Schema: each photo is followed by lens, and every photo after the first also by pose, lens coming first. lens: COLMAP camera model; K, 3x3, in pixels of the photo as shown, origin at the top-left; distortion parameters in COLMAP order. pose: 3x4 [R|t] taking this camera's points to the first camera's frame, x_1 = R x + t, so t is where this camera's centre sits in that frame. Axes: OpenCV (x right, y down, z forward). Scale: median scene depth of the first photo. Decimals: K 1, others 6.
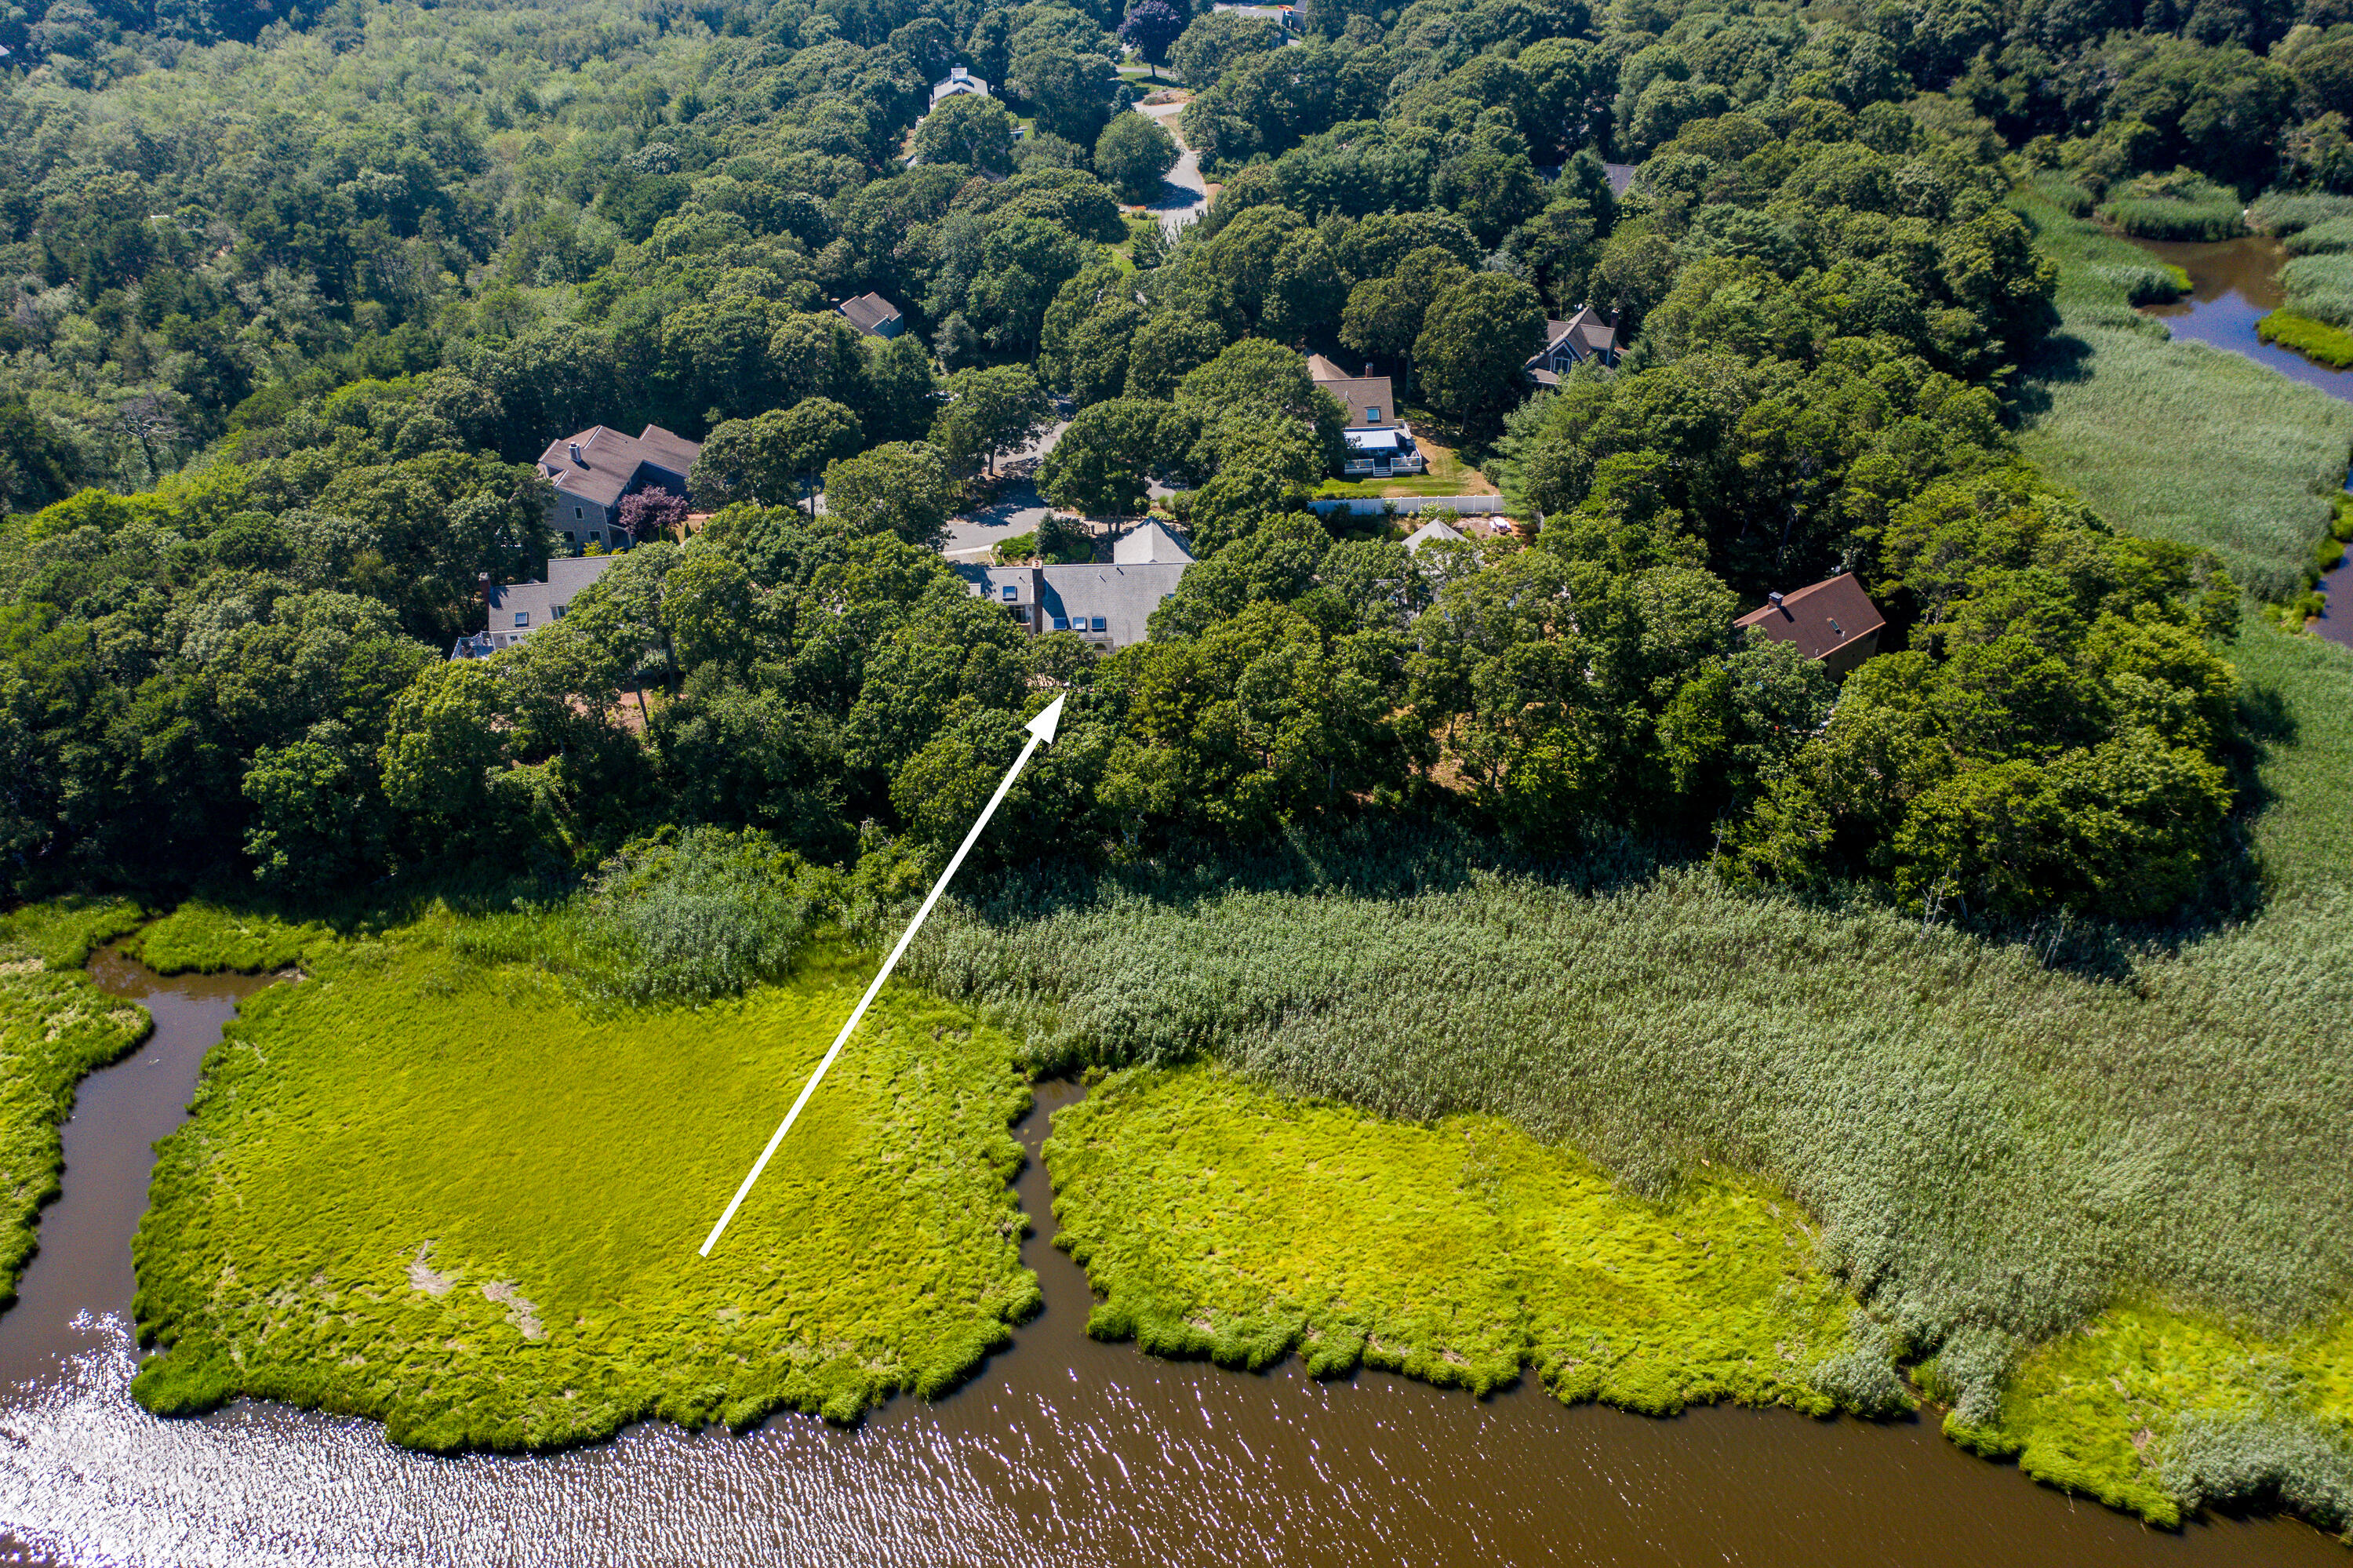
lens RADIAL K [[1834.6, 0, 1182.5], [0, 1834.6, 782.7], [0, 0, 1]] dist [-0.010739, 0.011632]
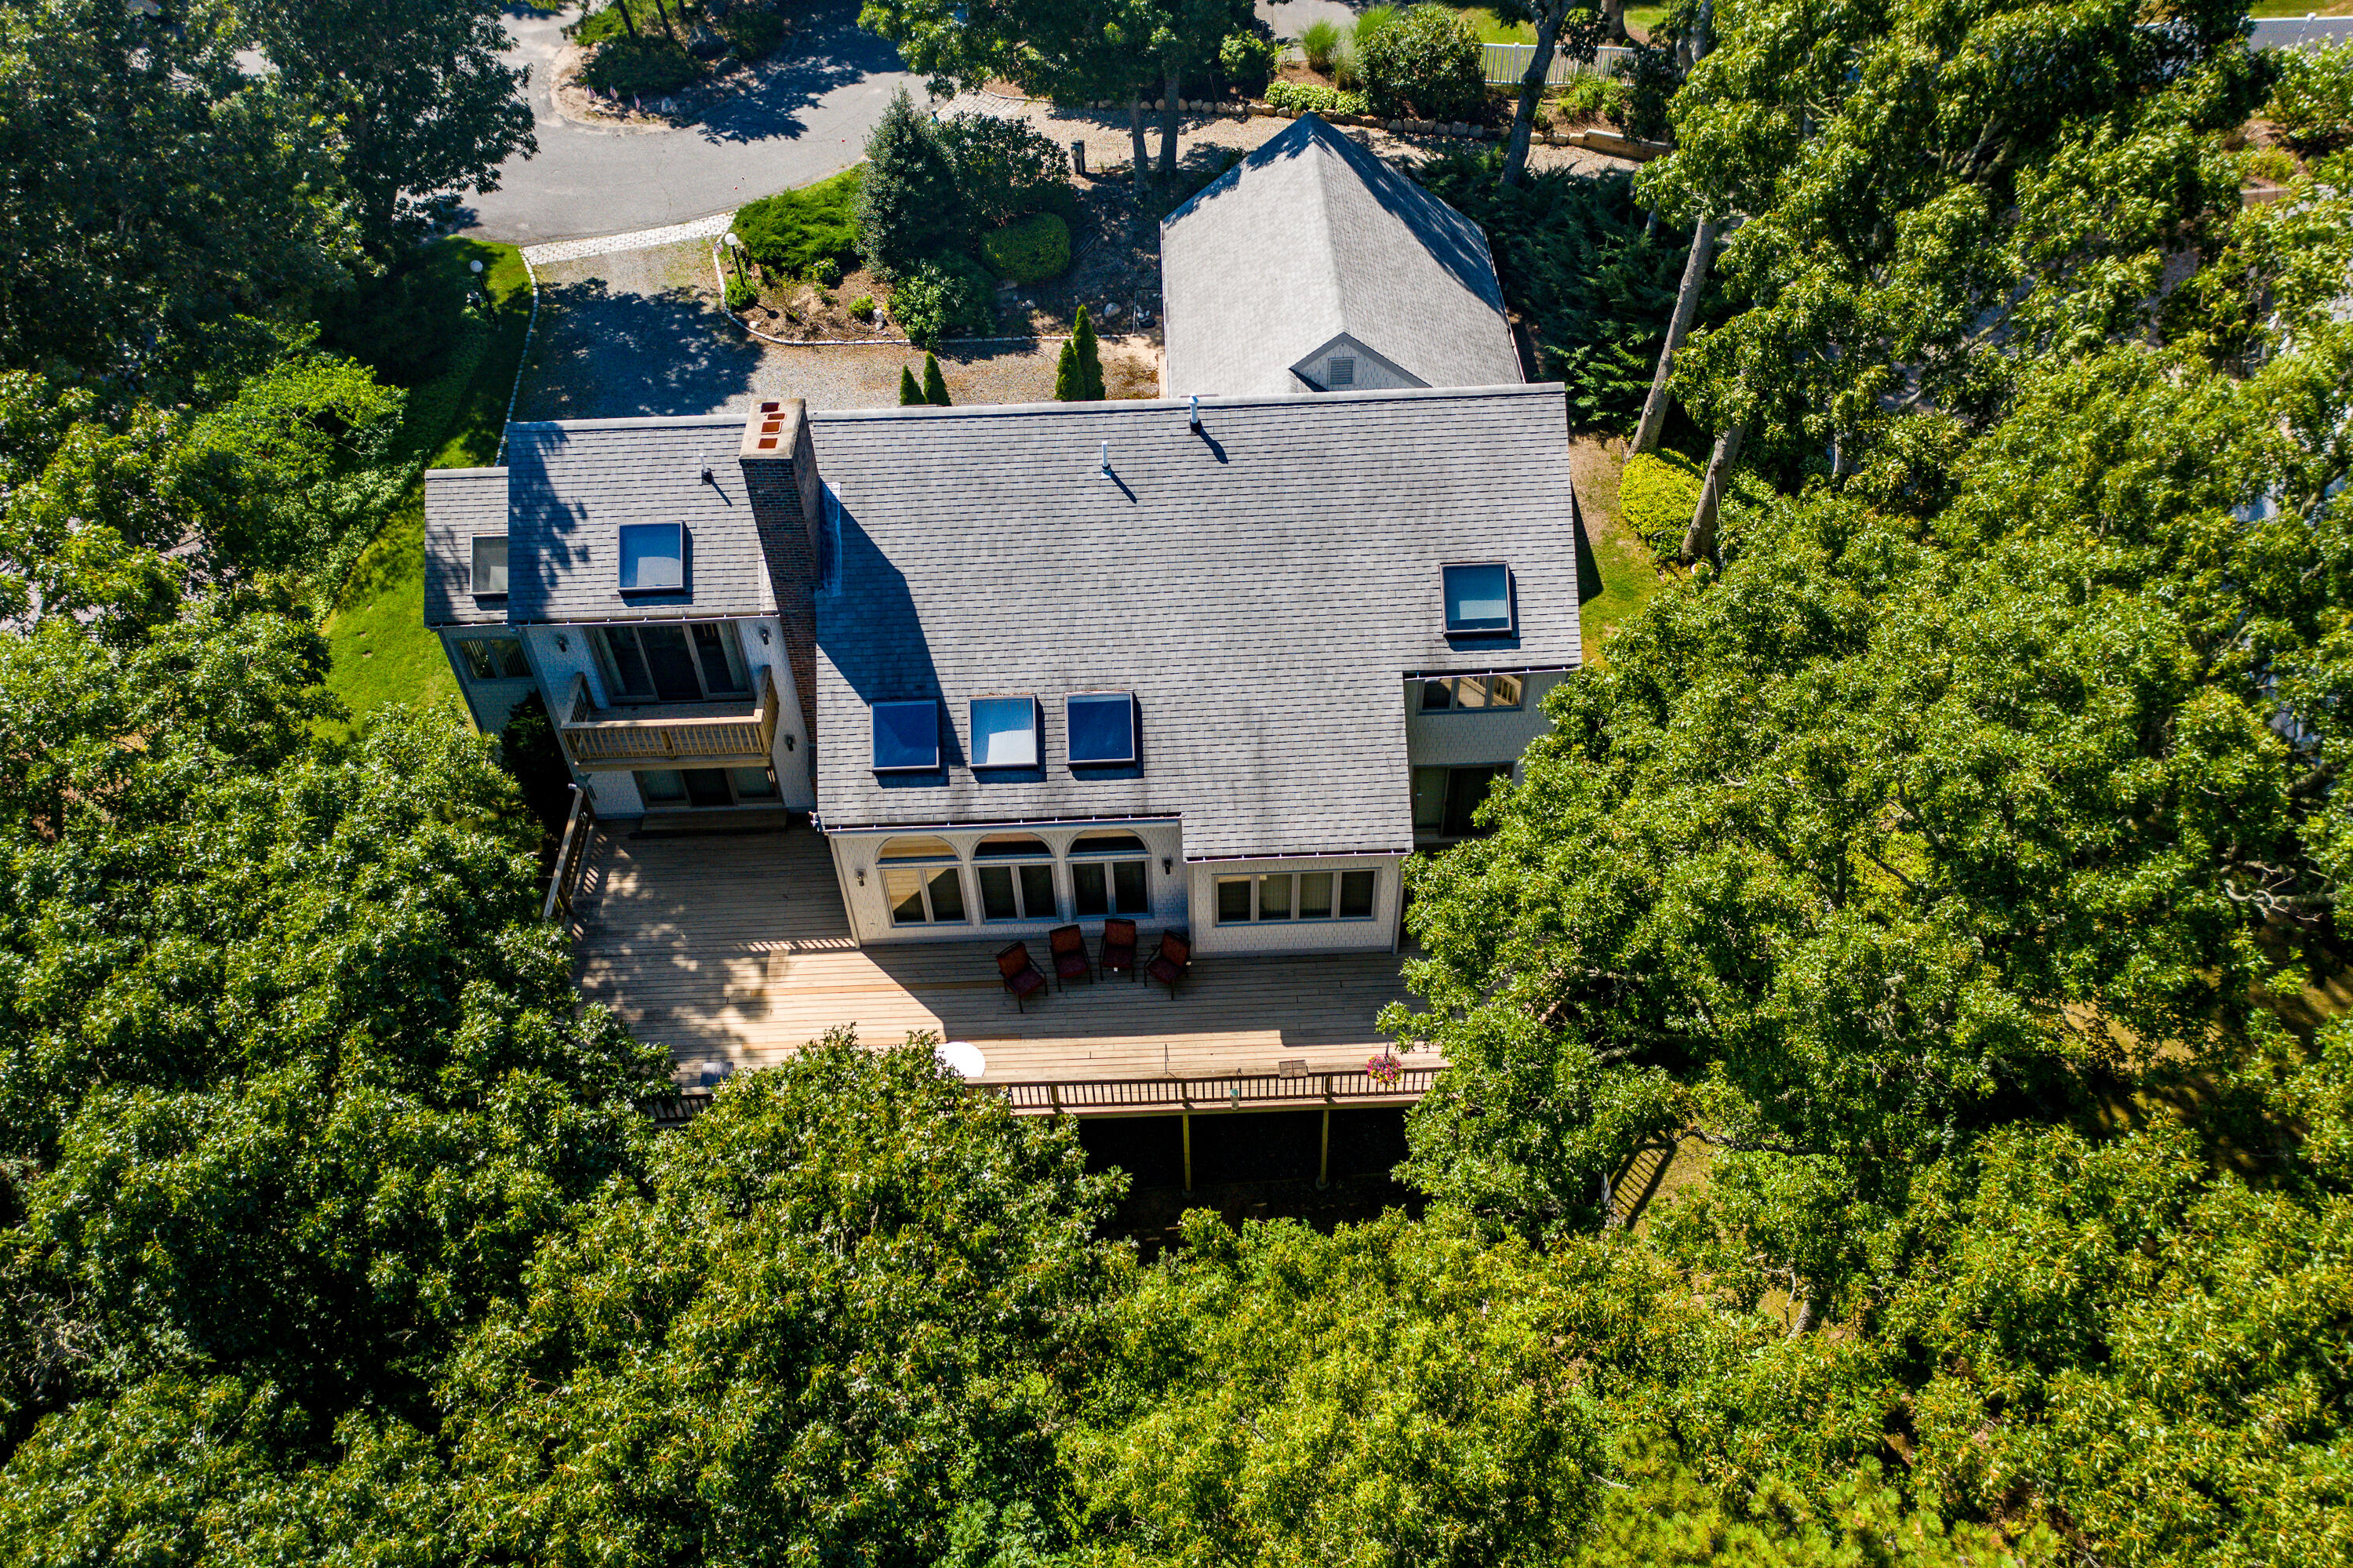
lens RADIAL K [[1834.6, 0, 1178.0], [0, 1834.6, 781.9], [0, 0, 1]] dist [-0.010739, 0.011632]
pose [[0.999926, -0.004455, -0.011345, -0.032045], [0.007013, 0.971595, 0.236548, -0.114760], [0.009969, -0.236610, 0.971554, 0.727230]]
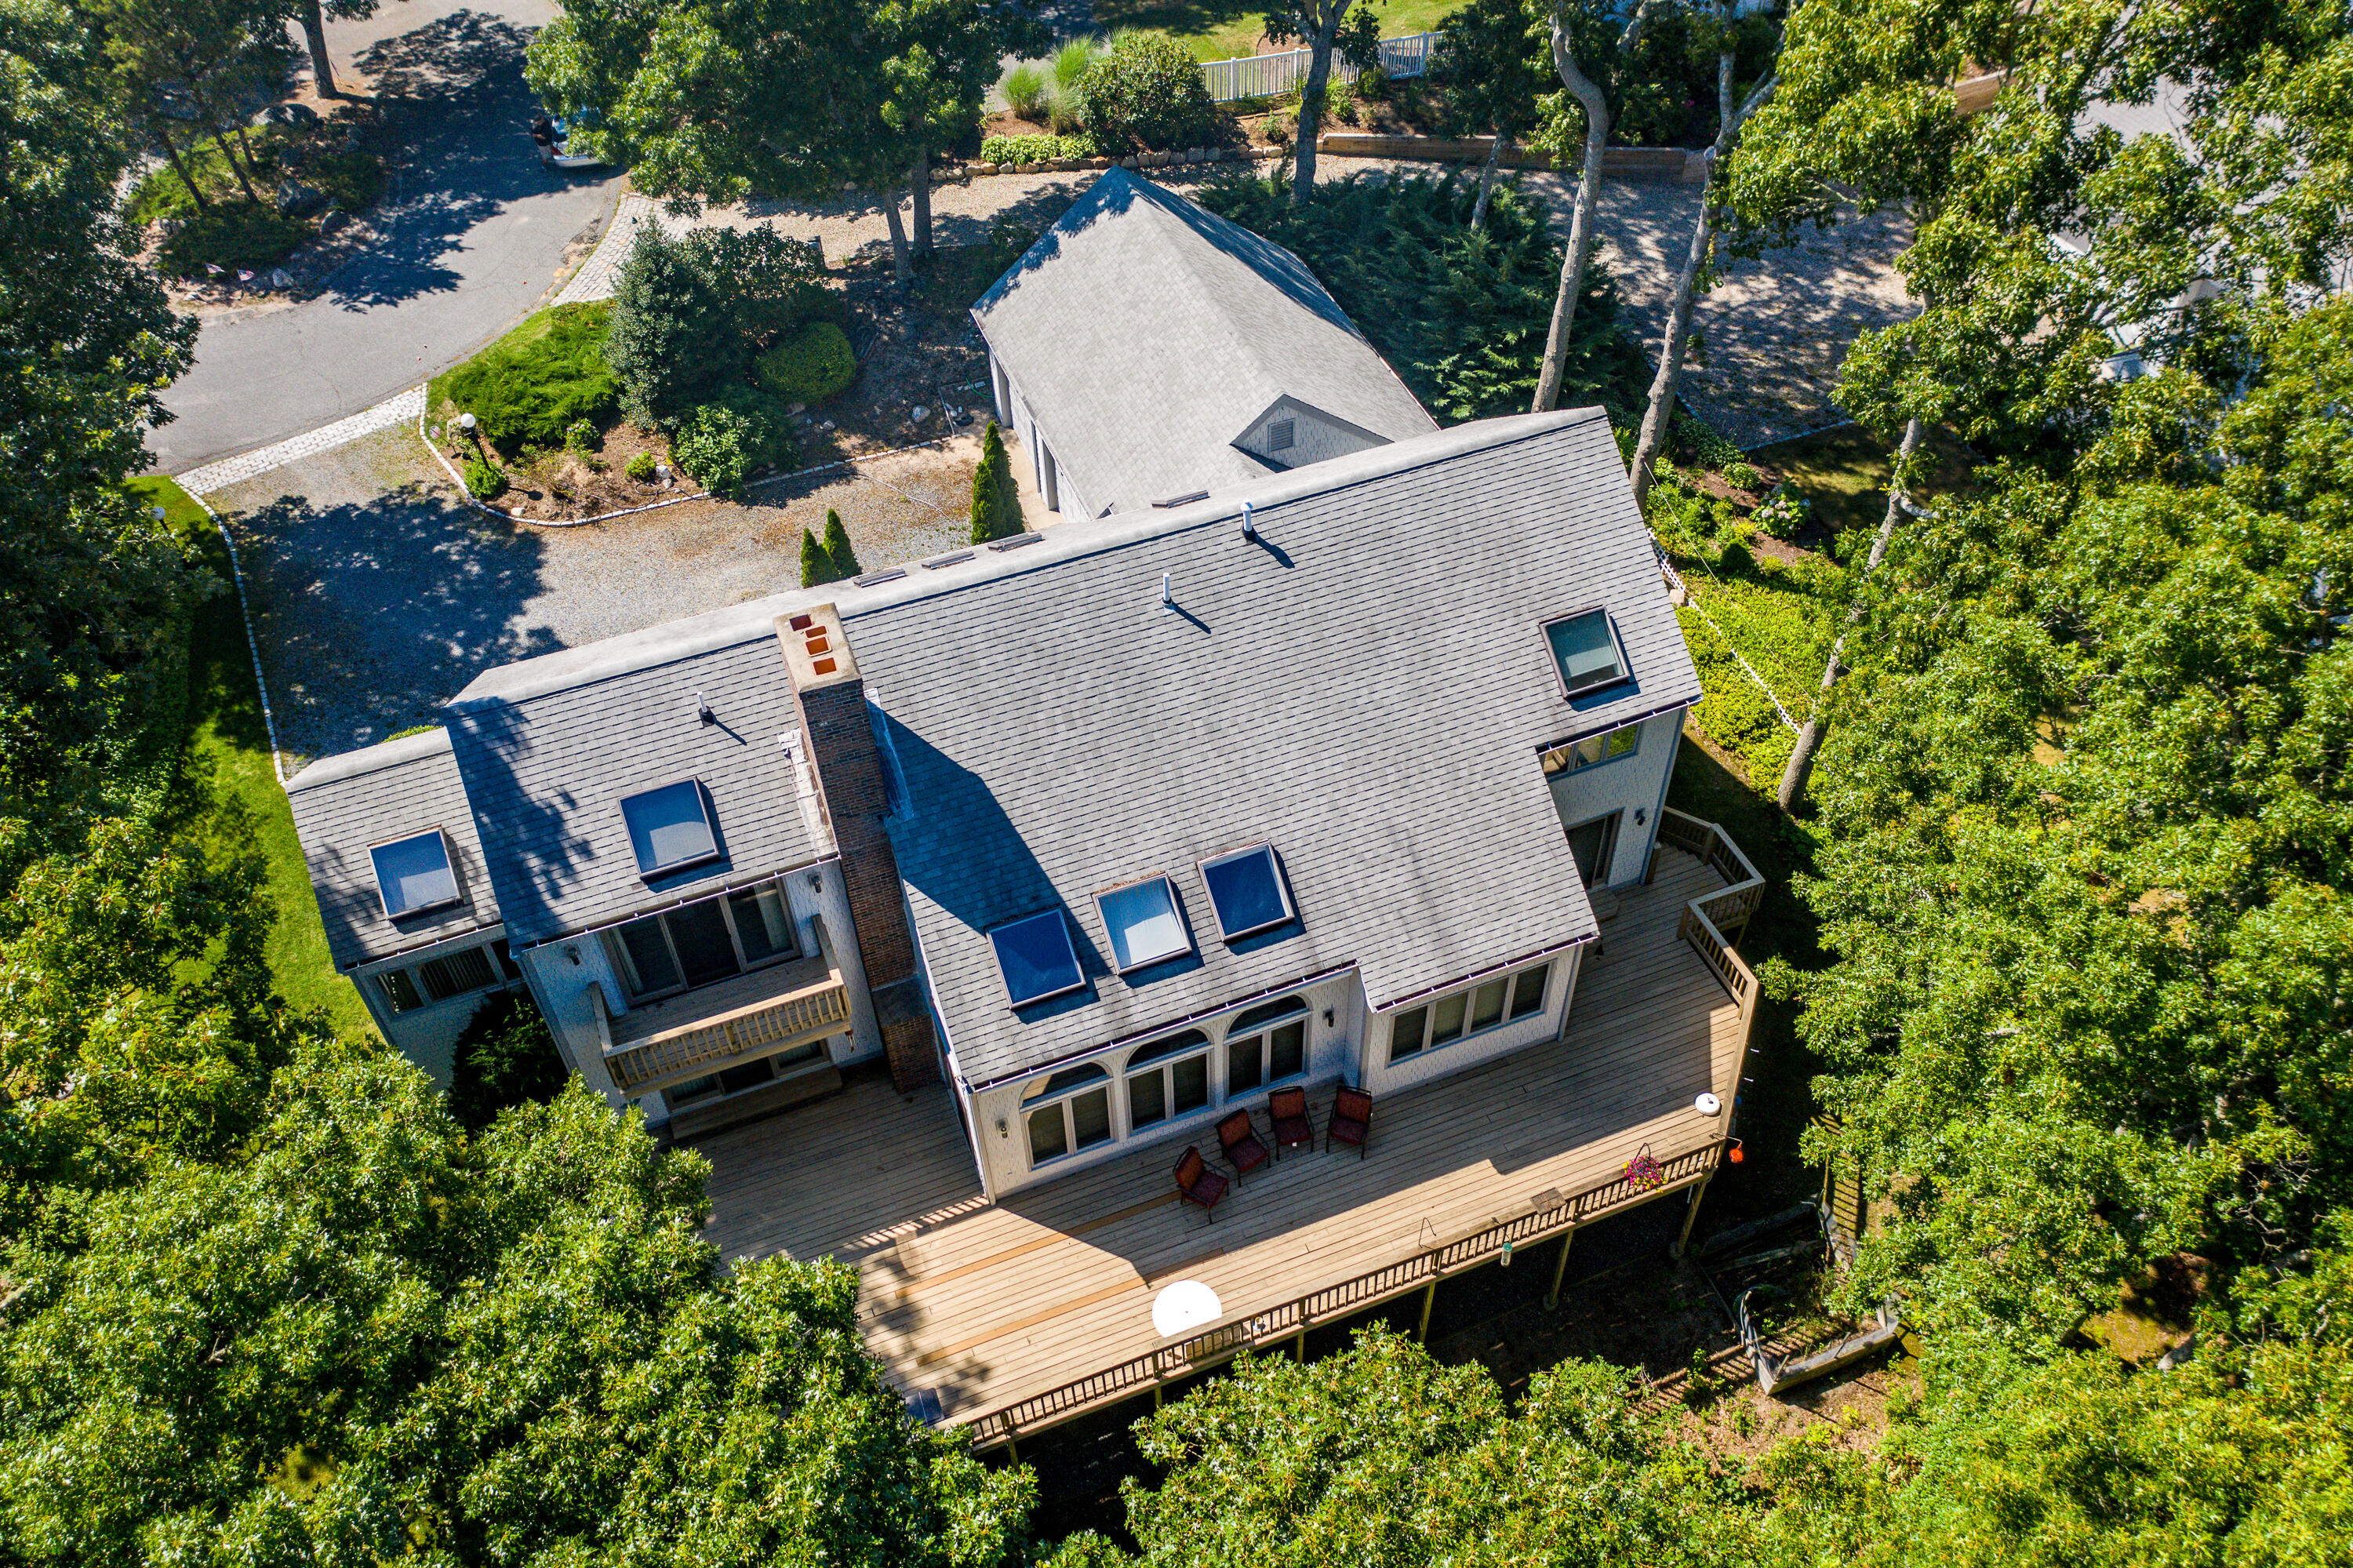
lens RADIAL K [[1834.6, 0, 1177.3], [0, 1834.6, 789.3], [0, 0, 1]] dist [-0.010739, 0.011632]
pose [[0.942485, -0.248916, 0.223077, -0.079100], [0.189714, 0.947848, 0.256112, -0.127111], [-0.275193, -0.199061, 0.940555, 0.756488]]
